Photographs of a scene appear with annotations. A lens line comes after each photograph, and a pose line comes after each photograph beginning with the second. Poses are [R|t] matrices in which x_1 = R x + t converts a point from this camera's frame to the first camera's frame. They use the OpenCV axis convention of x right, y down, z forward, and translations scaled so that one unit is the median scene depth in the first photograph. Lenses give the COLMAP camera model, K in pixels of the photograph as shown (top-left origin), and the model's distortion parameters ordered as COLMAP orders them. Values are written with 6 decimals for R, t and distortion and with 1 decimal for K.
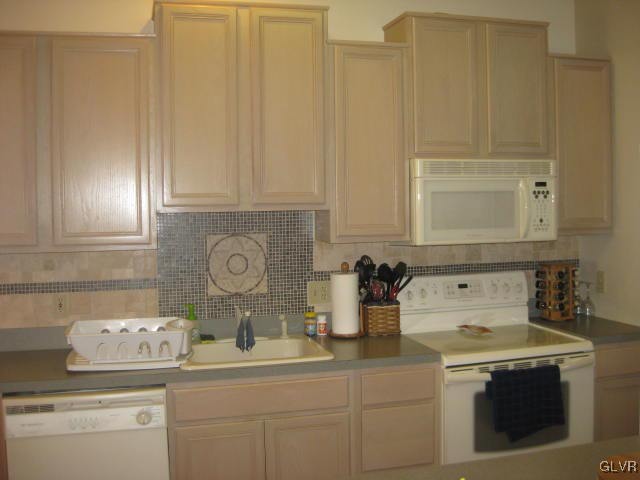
lens RADIAL K [[707.9, 0, 319.6], [0, 707.9, 239.4], [0, 0, 1]] dist [-0.138255, 0.000000]
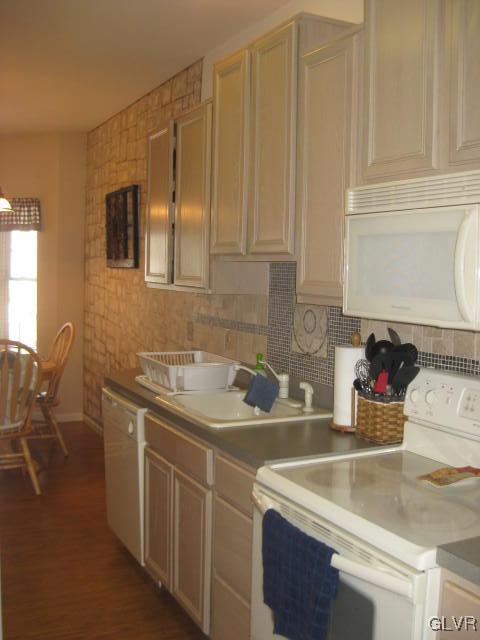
lens RADIAL K [[707.9, 0, 239.8], [0, 707.9, 319.4], [0, 0, 1]] dist [-0.138255, 0.000000]
pose [[0.180928, 0.087913, -0.979559, 0.758796], [-0.072655, 0.994470, 0.075832, -0.030364], [0.980809, 0.057450, 0.186315, 0.738154]]
